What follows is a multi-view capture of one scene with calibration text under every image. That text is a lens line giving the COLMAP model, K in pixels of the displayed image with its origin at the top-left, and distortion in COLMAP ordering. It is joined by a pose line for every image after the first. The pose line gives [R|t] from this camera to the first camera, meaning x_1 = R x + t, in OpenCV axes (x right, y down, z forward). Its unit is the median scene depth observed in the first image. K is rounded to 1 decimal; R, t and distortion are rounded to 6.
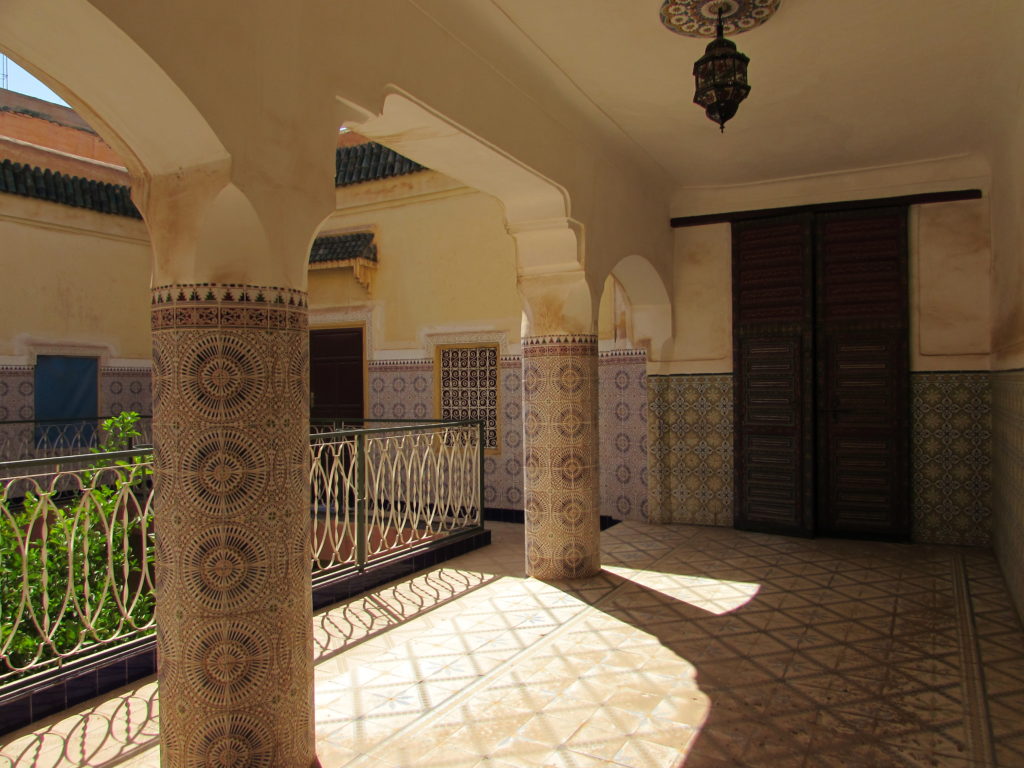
lens RADIAL K [[721.1, 0, 514.7], [0, 721.1, 387.0], [0, 0, 1]] dist [-0.052830, 0.034987]
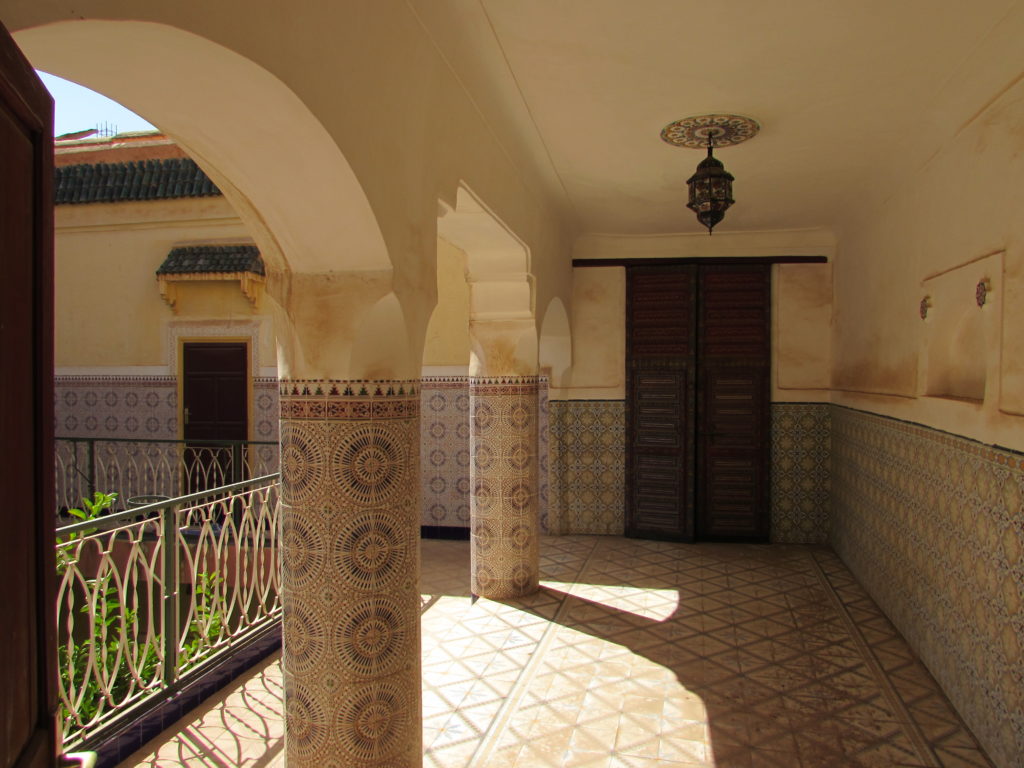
lens RADIAL K [[721.1, 0, 514.7], [0, 721.1, 387.0], [0, 0, 1]] dist [-0.052830, 0.034987]
pose [[0.960640, 0.006064, 0.277731, -0.229775], [-0.010097, 0.999863, 0.013095, -0.068081], [-0.277613, -0.015383, 0.960570, -0.054695]]
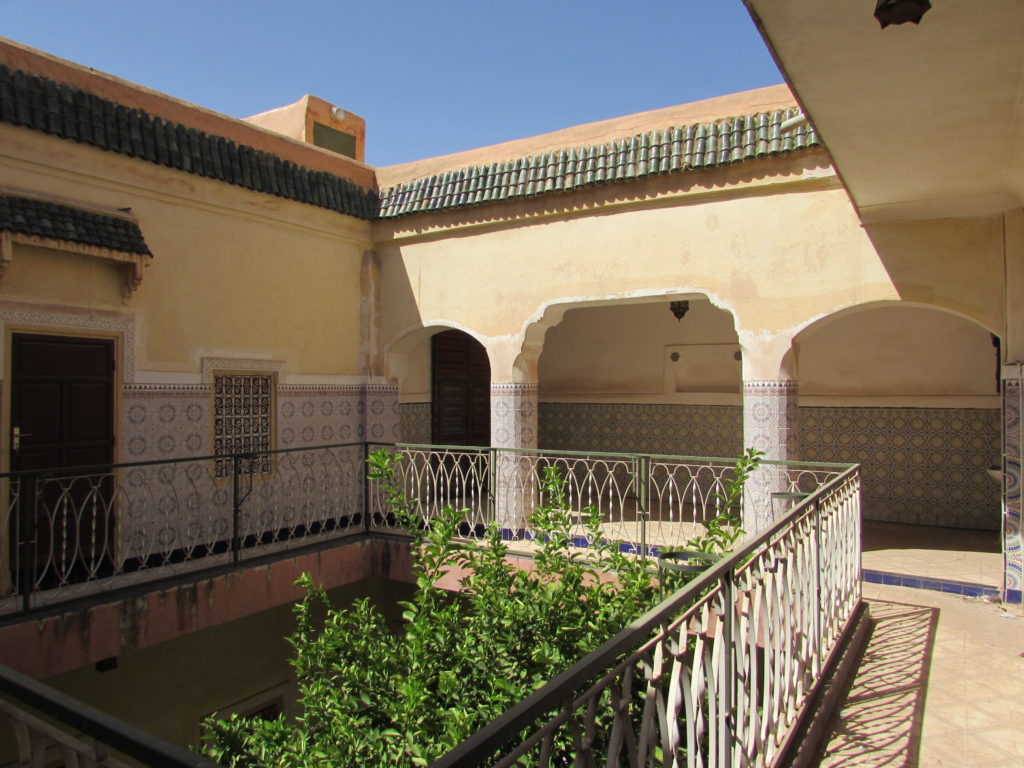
lens RADIAL K [[721.1, 0, 514.7], [0, 721.1, 387.0], [0, 0, 1]] dist [-0.052830, 0.034987]
pose [[0.081070, 0.017846, 0.996549, -1.623680], [0.001006, 0.999838, -0.017986, -0.031618], [-0.996708, 0.002461, 0.081039, 0.883983]]
